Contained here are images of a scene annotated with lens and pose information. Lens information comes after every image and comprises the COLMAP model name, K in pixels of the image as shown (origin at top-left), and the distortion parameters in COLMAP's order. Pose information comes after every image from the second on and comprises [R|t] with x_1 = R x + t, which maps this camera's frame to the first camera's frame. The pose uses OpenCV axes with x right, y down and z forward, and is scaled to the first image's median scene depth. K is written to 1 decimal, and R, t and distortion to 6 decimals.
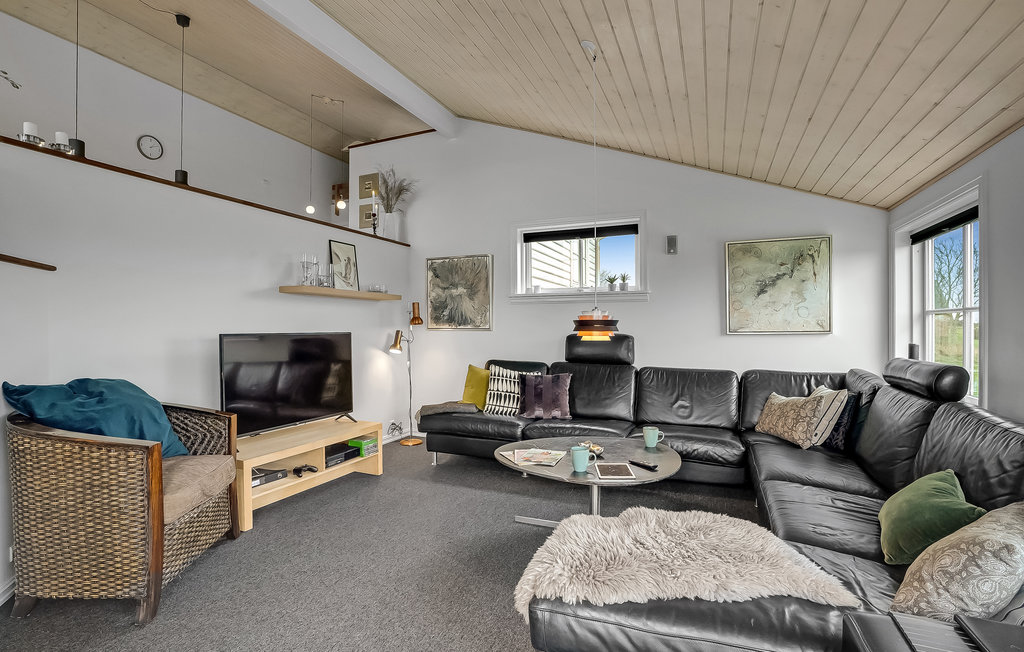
lens RADIAL K [[490.3, 0, 483.4], [0, 490.3, 329.2], [0, 0, 1]] dist [-0.031115, -0.000080]
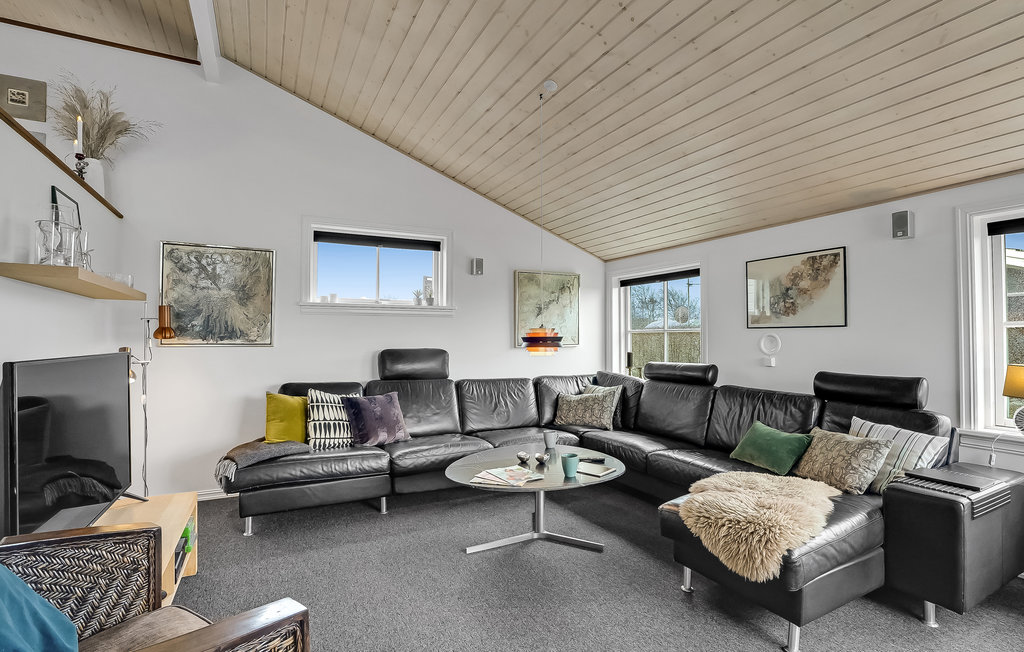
lens RADIAL K [[490.3, 0, 516.7], [0, 490.3, 326.9], [0, 0, 1]] dist [-0.031115, -0.000080]
pose [[0.615085, 0.022117, 0.788151, -0.414397], [0.006220, 0.999439, -0.032900, -0.000313], [-0.788437, 0.025138, 0.614602, 0.247066]]
